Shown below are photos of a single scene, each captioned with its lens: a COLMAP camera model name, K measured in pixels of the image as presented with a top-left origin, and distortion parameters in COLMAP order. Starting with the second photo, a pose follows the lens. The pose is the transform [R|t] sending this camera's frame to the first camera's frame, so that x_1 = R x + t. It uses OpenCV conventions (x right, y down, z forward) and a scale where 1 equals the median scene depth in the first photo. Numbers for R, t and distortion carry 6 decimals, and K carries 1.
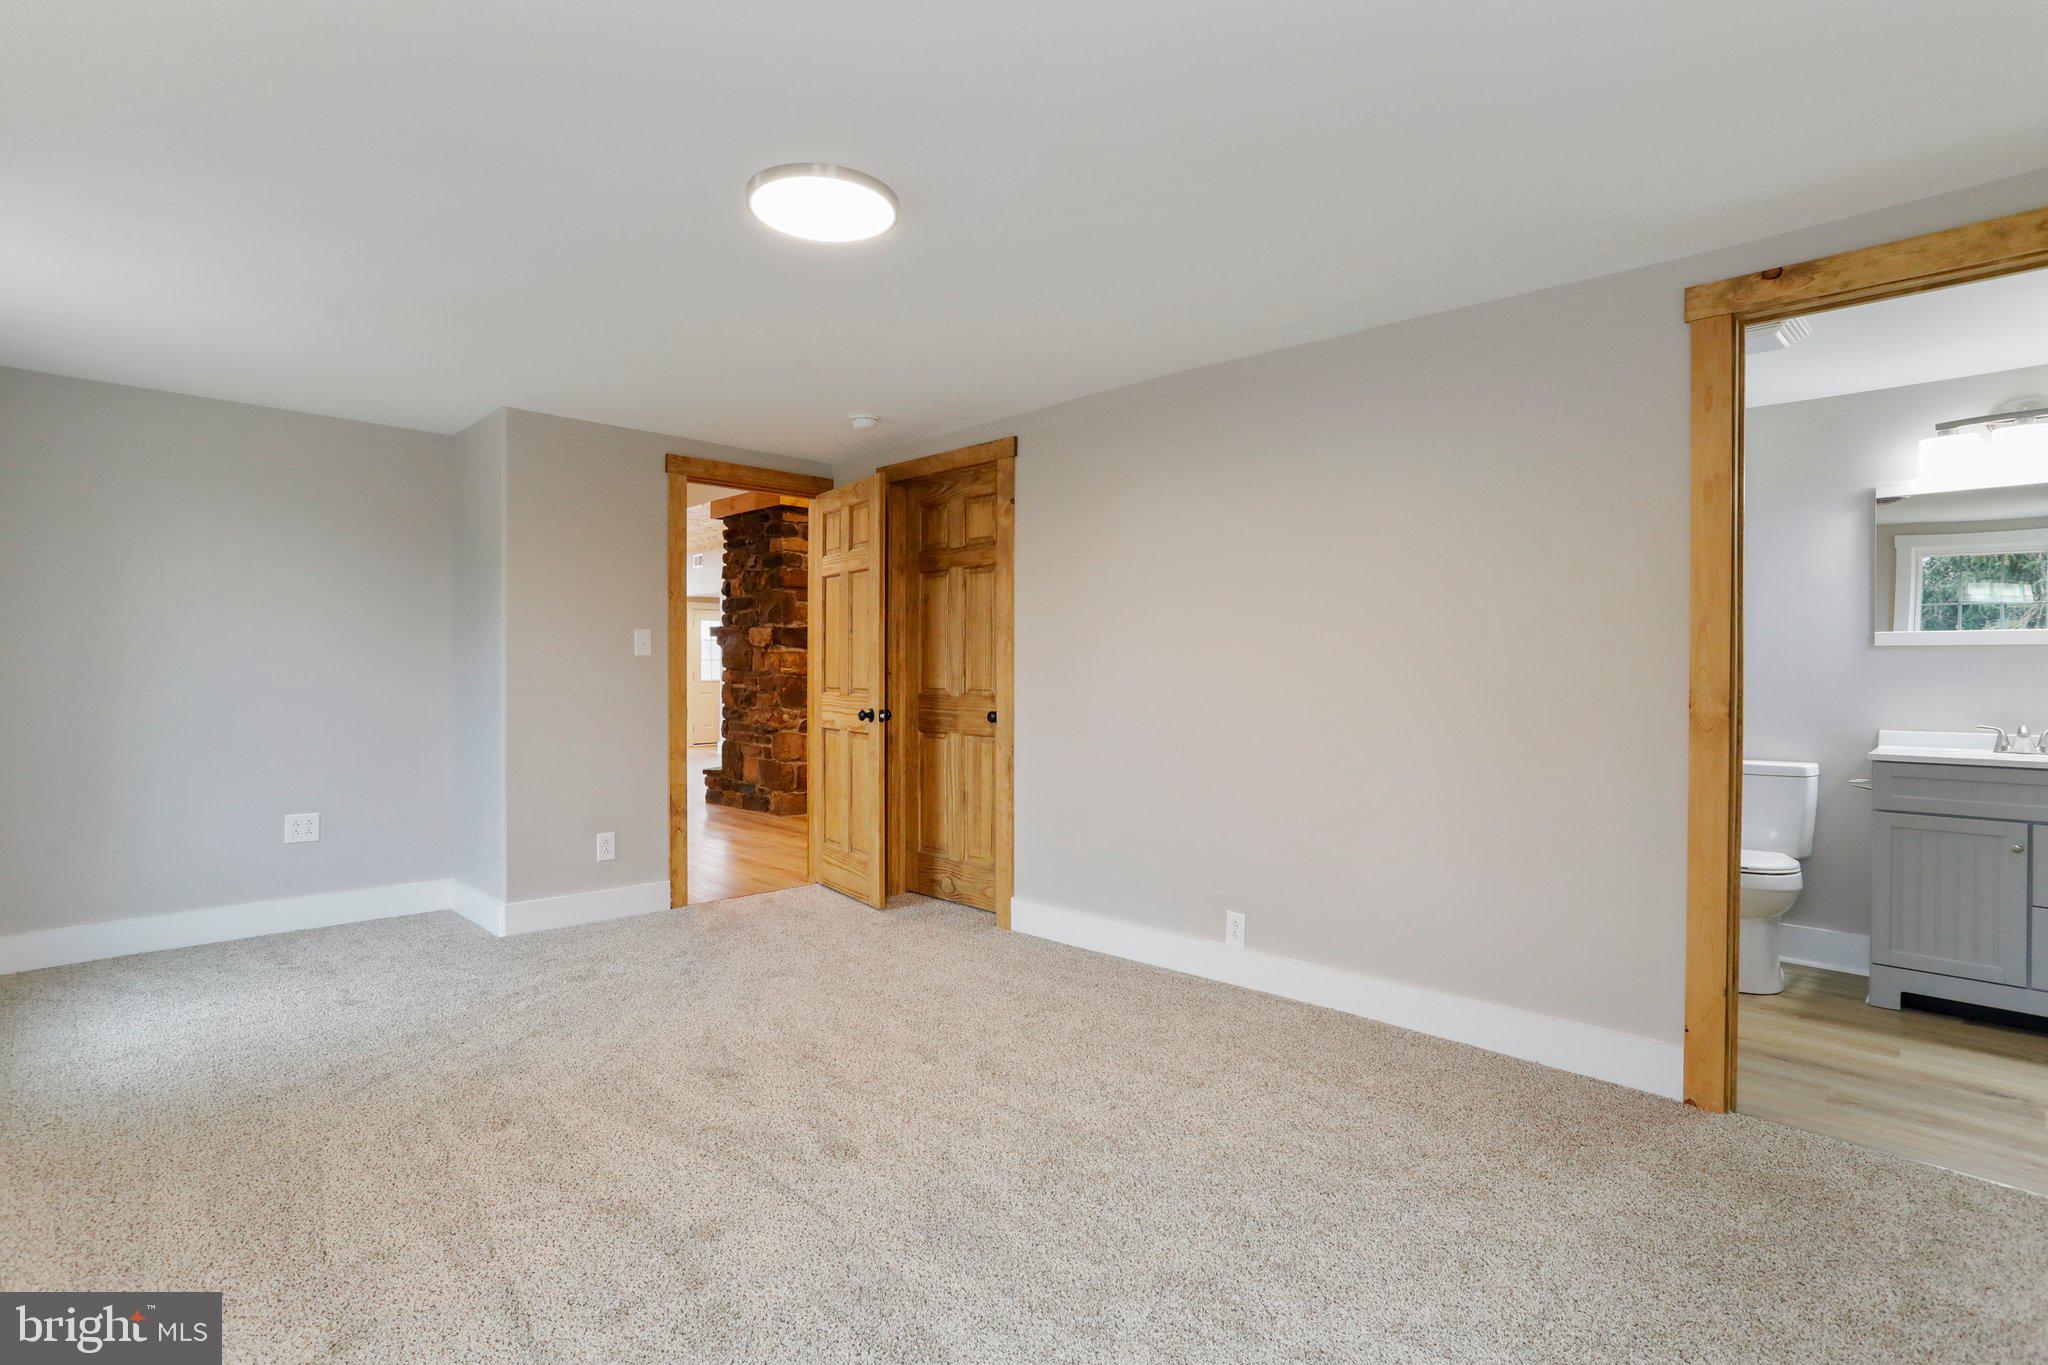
lens RADIAL K [[1009.9, 0, 1018.2], [0, 1009.9, 684.4], [0, 0, 1]] dist [-0.052292, 0.025021]
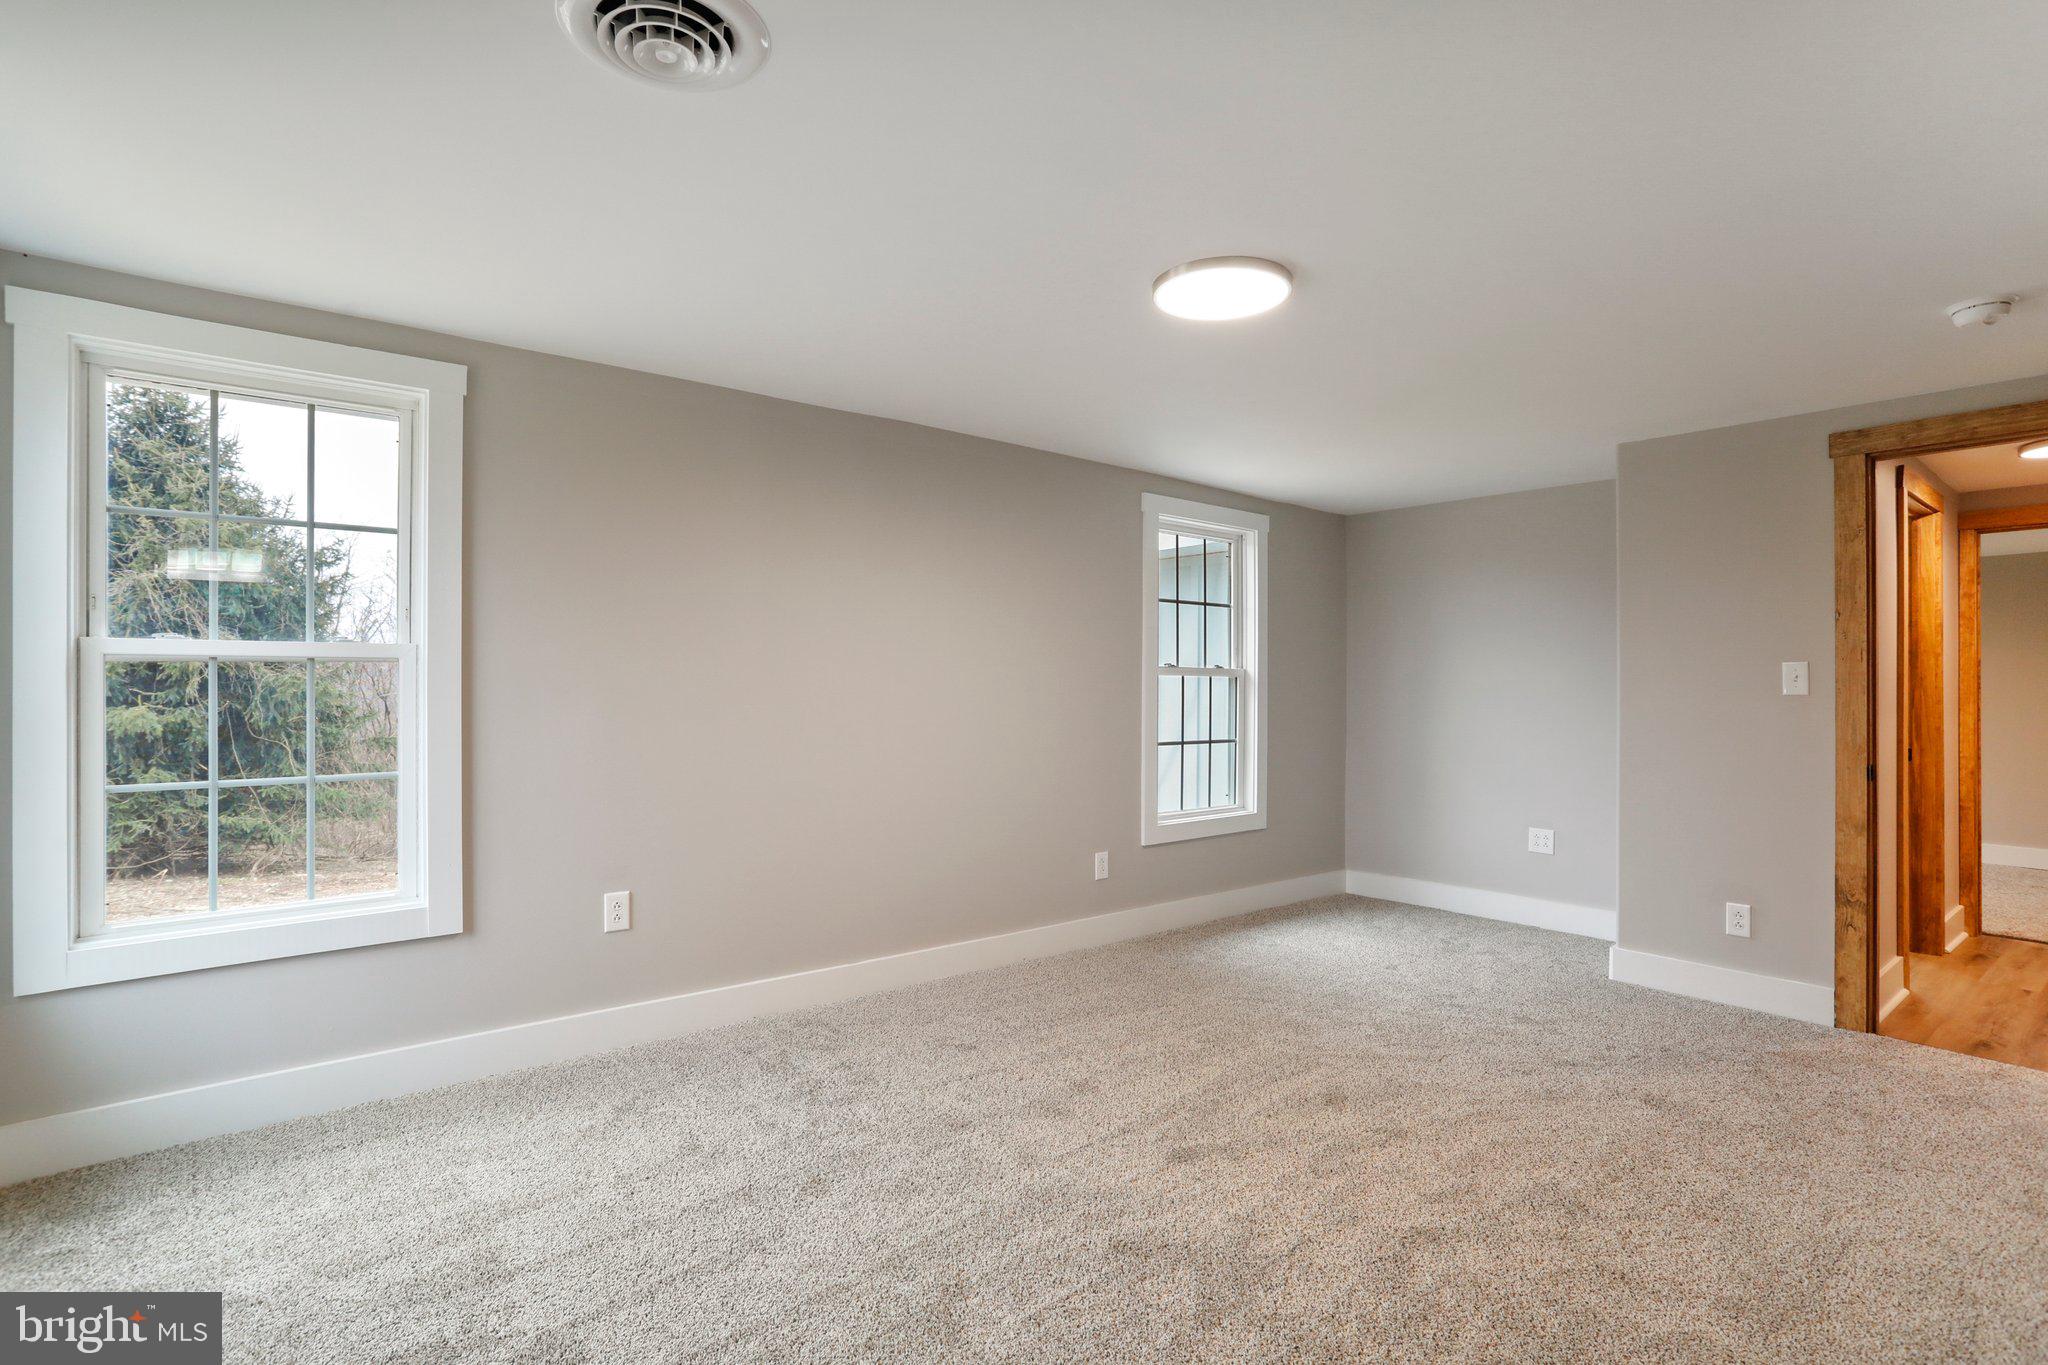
lens RADIAL K [[1009.9, 0, 1040.5], [0, 1009.9, 684.8], [0, 0, 1]] dist [-0.052292, 0.025021]
pose [[-0.099103, -0.007430, -0.995049, 0.797523], [-0.022042, 0.999743, -0.005270, -0.032581], [0.994833, 0.021411, -0.099242, 0.809666]]
